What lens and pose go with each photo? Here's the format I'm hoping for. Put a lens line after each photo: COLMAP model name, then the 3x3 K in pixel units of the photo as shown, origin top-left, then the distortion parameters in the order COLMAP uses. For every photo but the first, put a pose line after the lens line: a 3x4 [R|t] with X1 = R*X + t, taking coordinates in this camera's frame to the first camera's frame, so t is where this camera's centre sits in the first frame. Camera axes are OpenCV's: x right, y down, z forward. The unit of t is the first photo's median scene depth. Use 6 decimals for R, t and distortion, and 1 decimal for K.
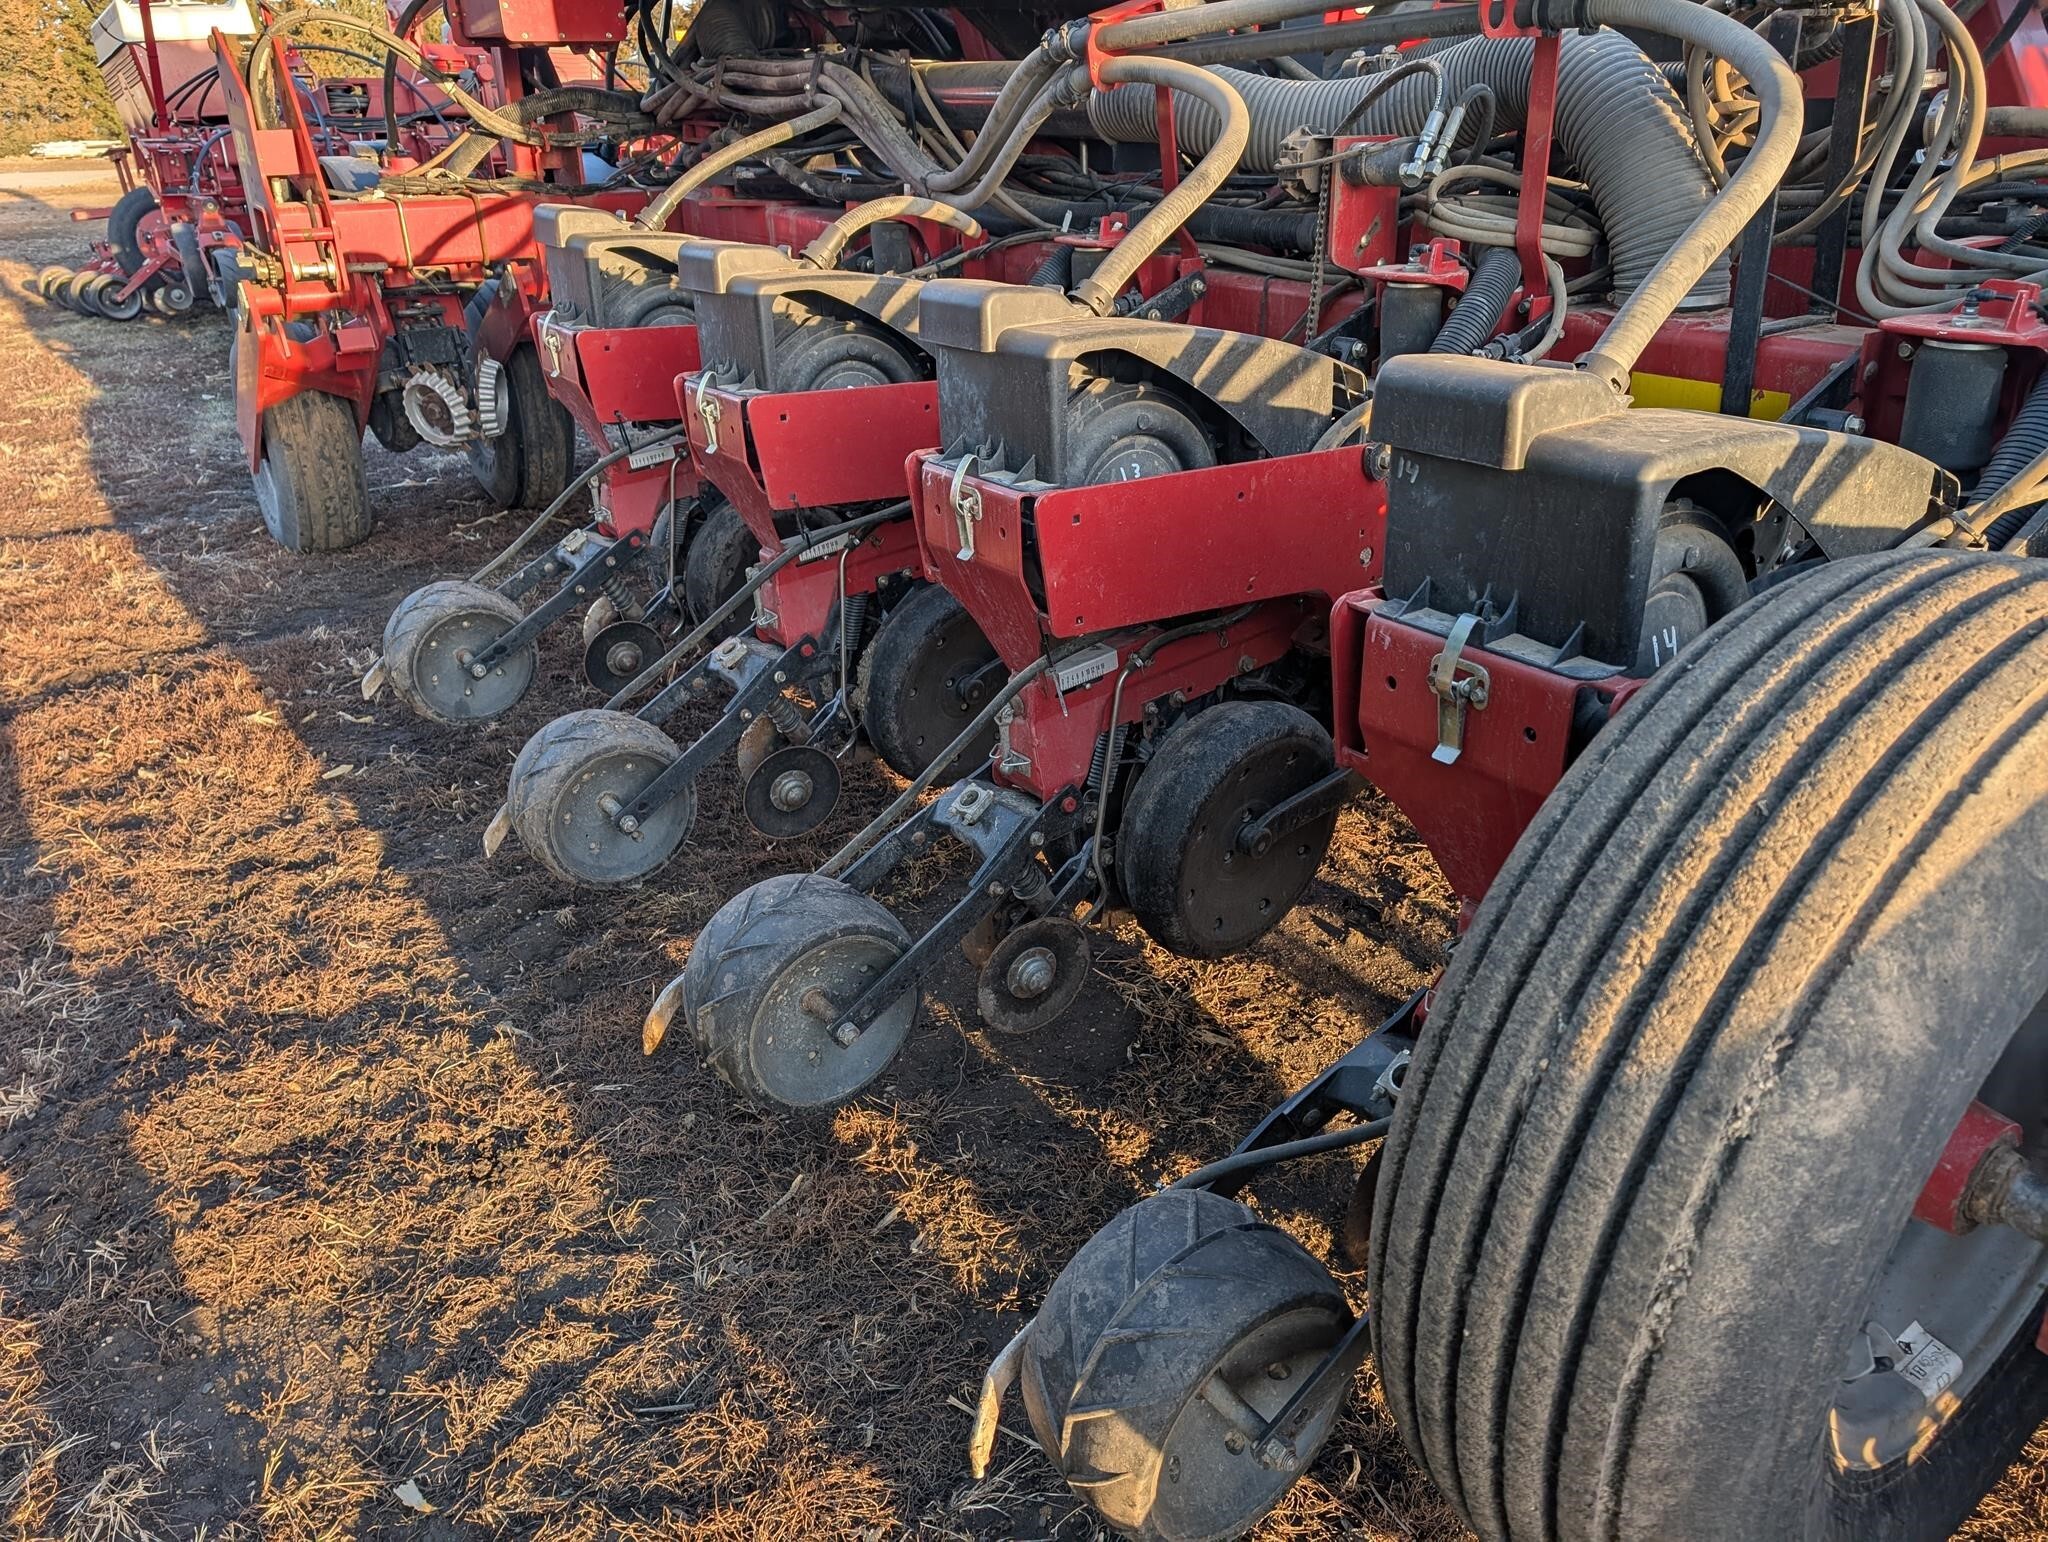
lens RADIAL K [[1388.8, 0, 1024.0], [0, 1388.8, 771.0], [0, 0, 1]] dist [0.007181, -0.001237]
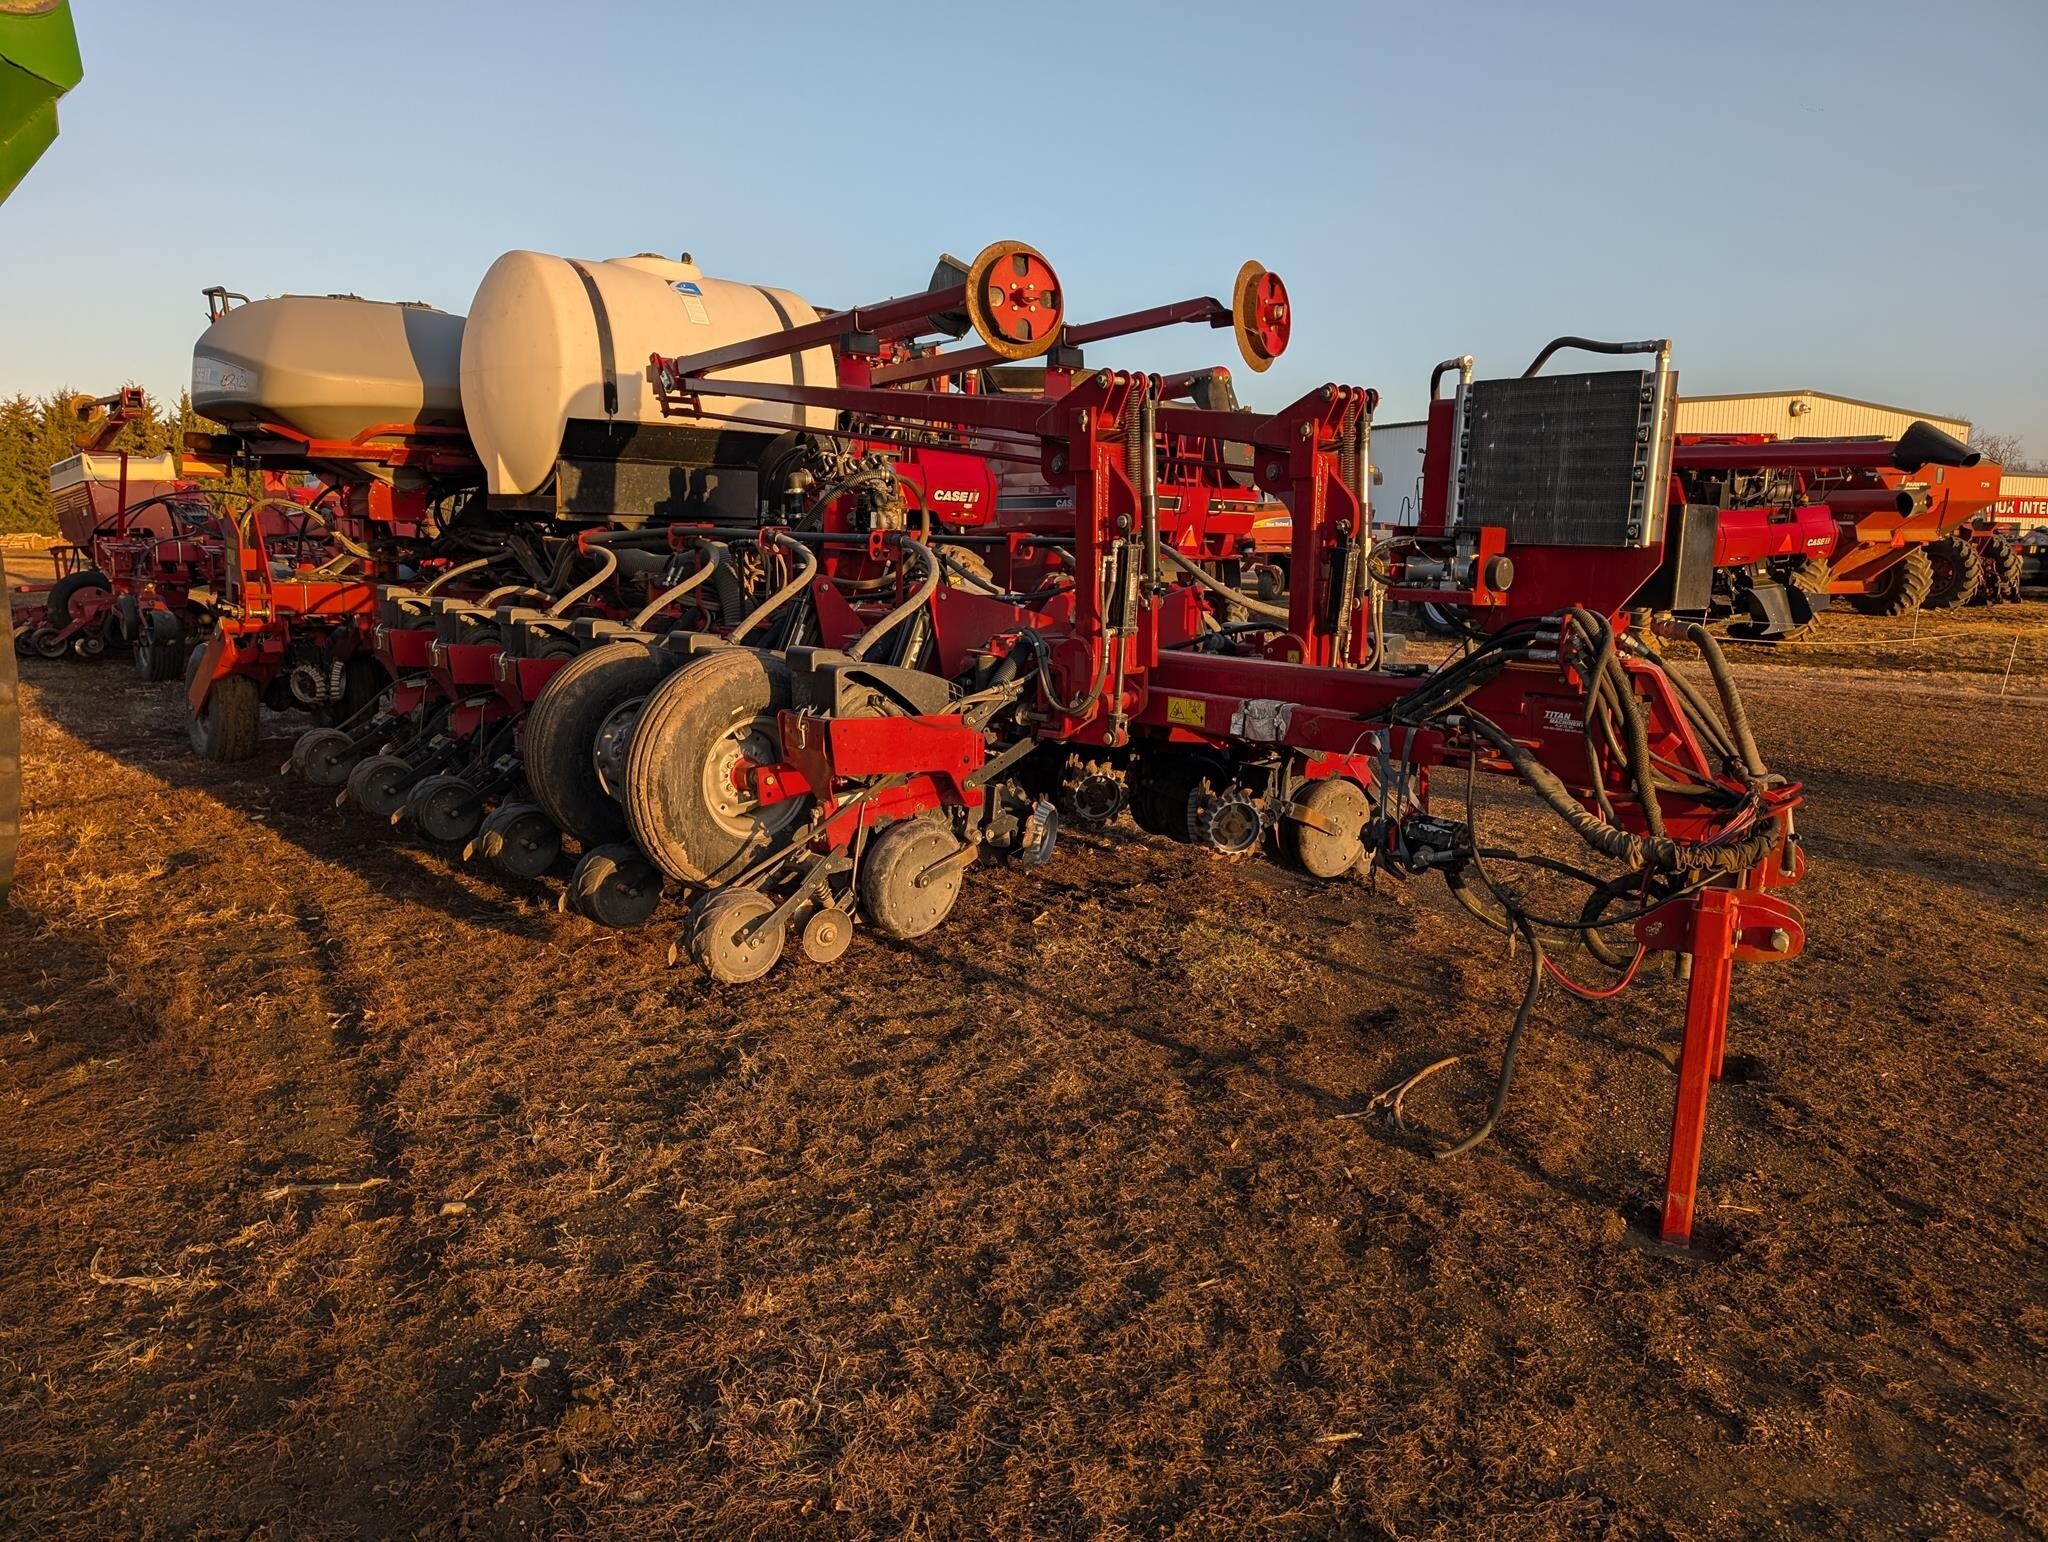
lens RADIAL K [[1500.7, 0, 1005.9], [0, 1500.7, 772.6], [0, 0, 1]] dist [0.013413, 0.000159]
pose [[0.994858, 0.016447, 0.099937, 0.359550], [0.012060, 0.960468, -0.278130, 0.484591], [-0.100560, 0.277905, 0.955331, -1.137274]]
